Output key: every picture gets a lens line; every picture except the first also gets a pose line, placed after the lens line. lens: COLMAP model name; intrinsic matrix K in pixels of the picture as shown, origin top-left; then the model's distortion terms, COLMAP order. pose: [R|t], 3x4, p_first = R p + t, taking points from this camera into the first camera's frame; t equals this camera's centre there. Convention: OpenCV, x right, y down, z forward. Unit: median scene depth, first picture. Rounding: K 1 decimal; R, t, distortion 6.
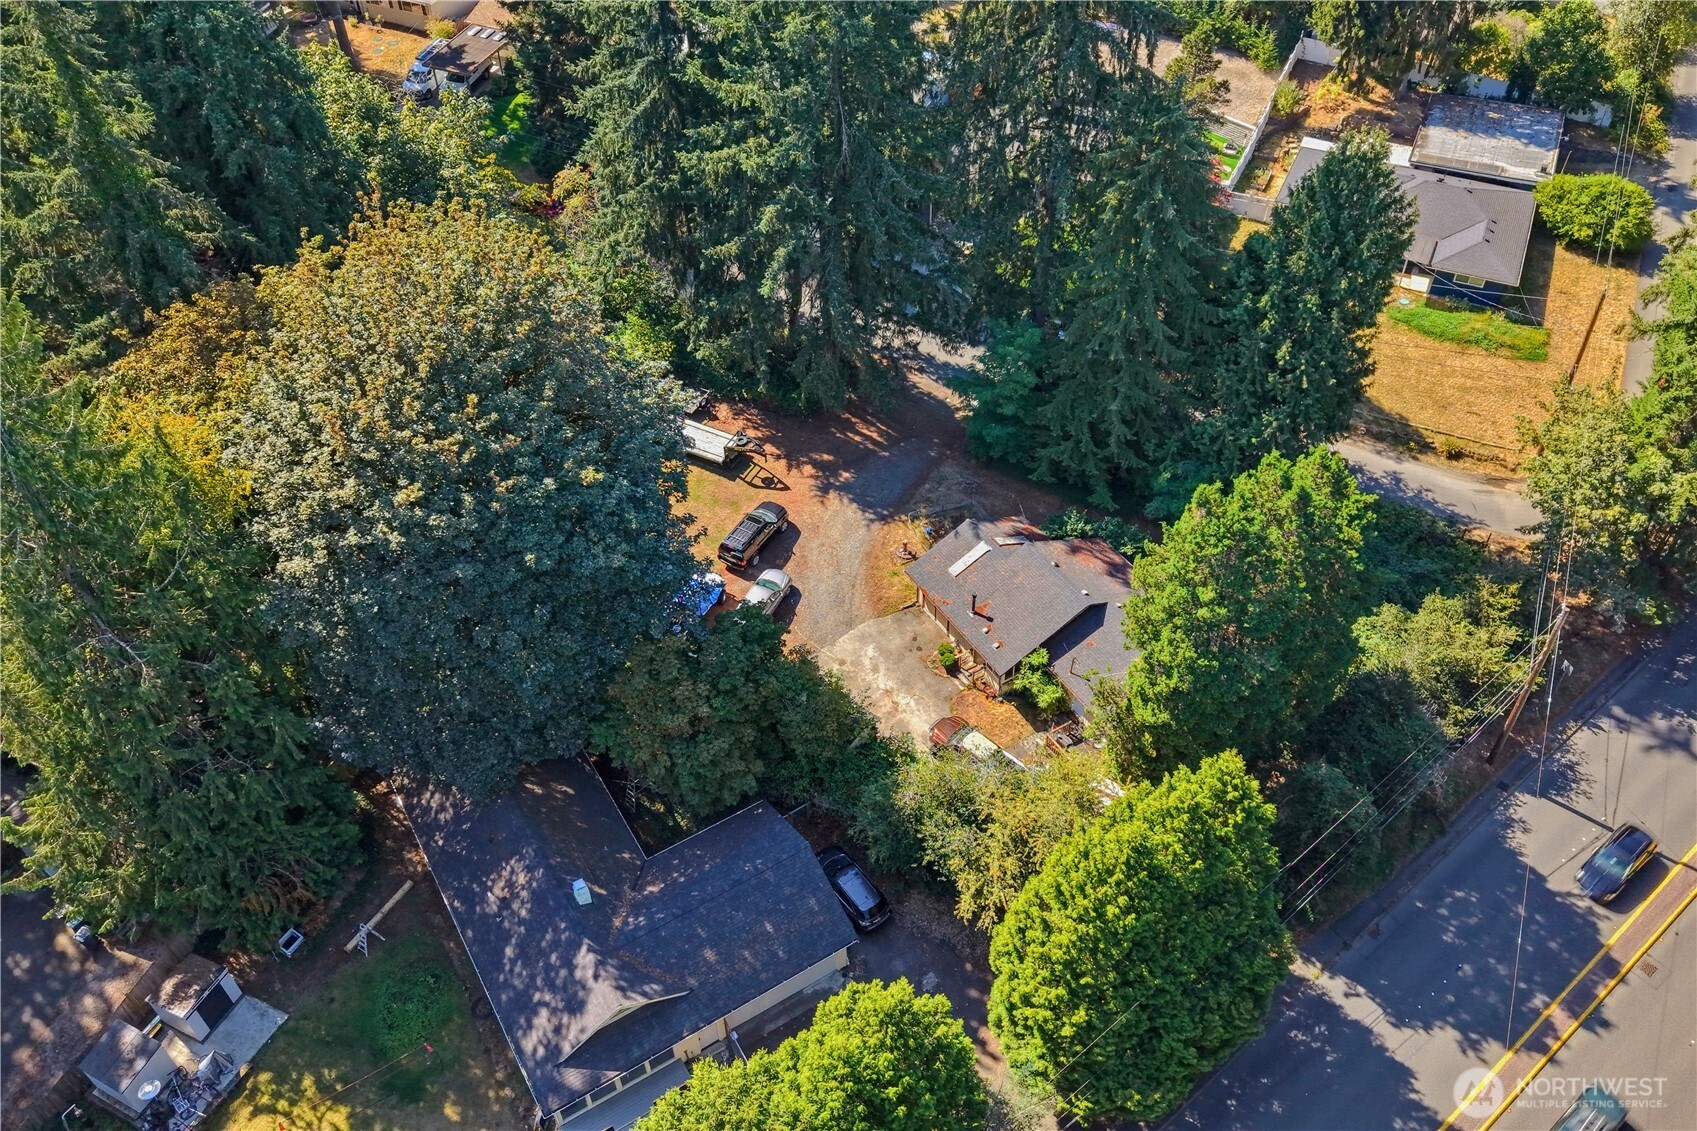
lens RADIAL K [[1277.5, 0, 853.0], [0, 1277.5, 566.3], [0, 0, 1]] dist [0.001341, -0.002640]
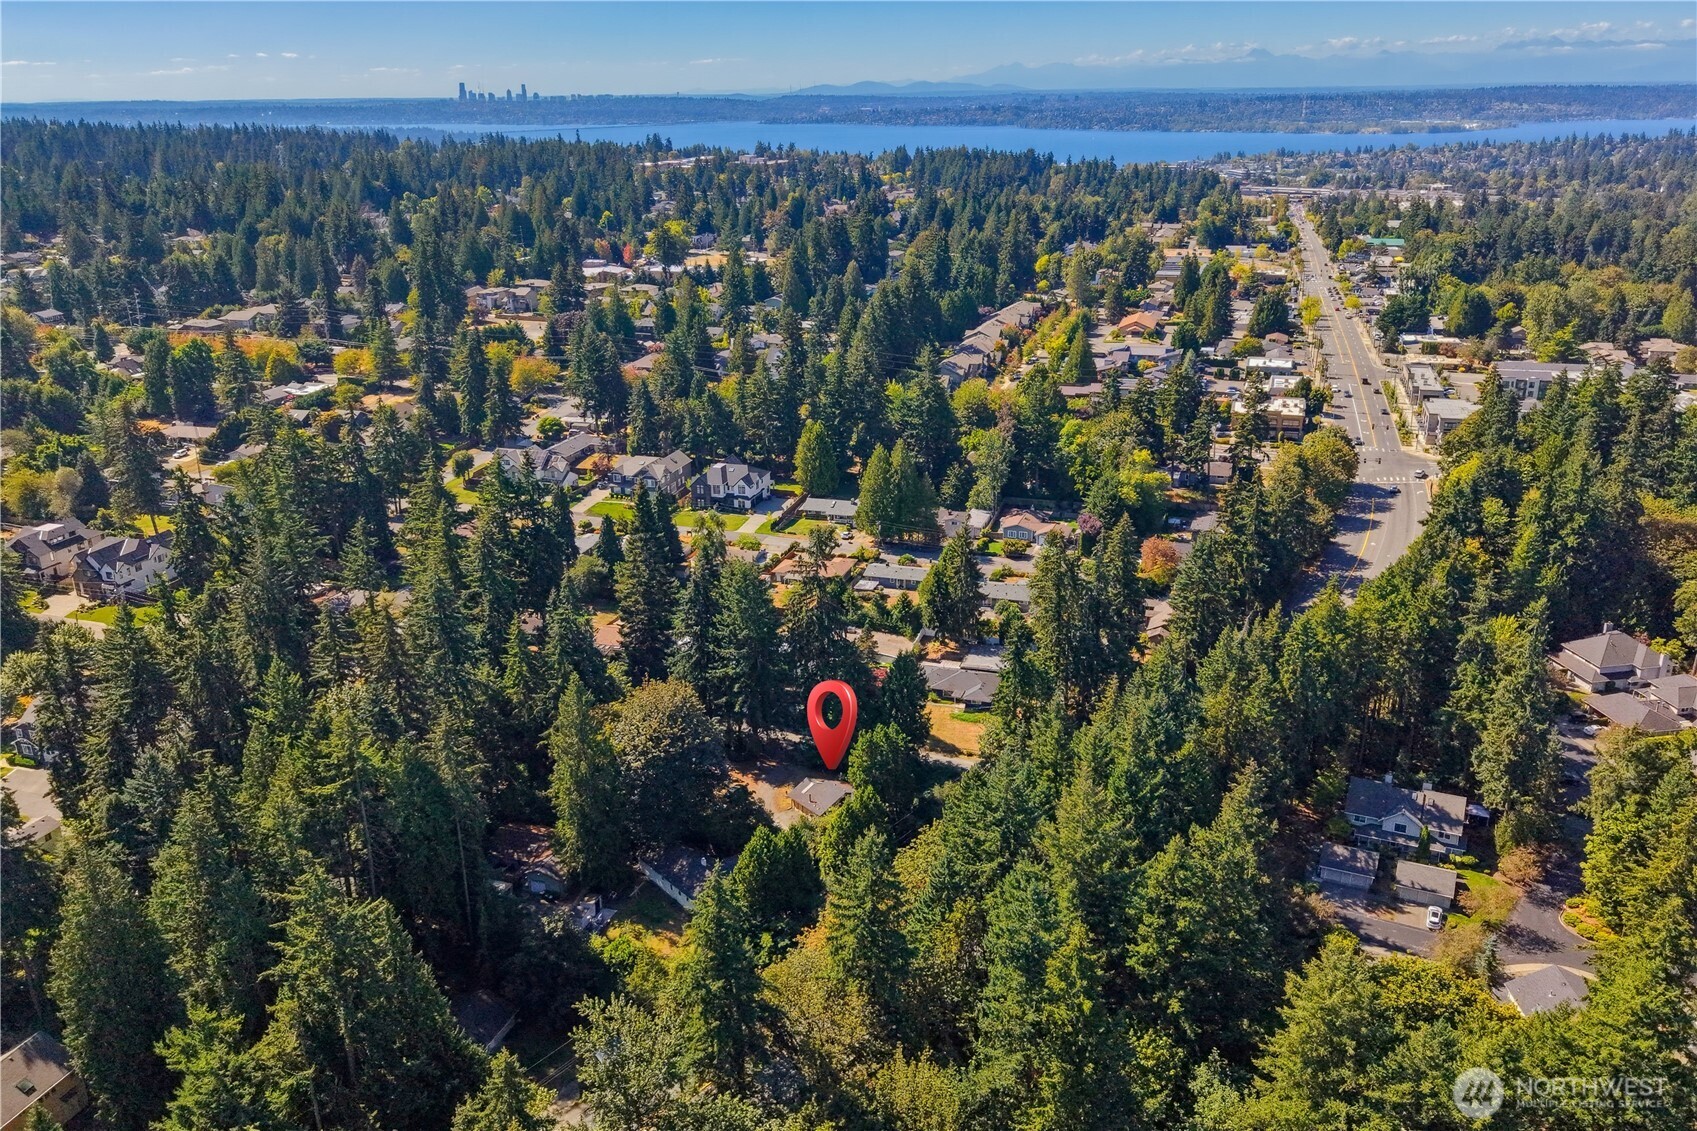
lens RADIAL K [[1277.5, 0, 849.7], [0, 1277.5, 565.1], [0, 0, 1]] dist [0.001341, -0.002640]
pose [[0.990103, -0.053726, 0.129650, -0.178737], [0.105194, 0.895622, -0.432198, 0.854721], [-0.092897, 0.441559, 0.892410, -2.001835]]
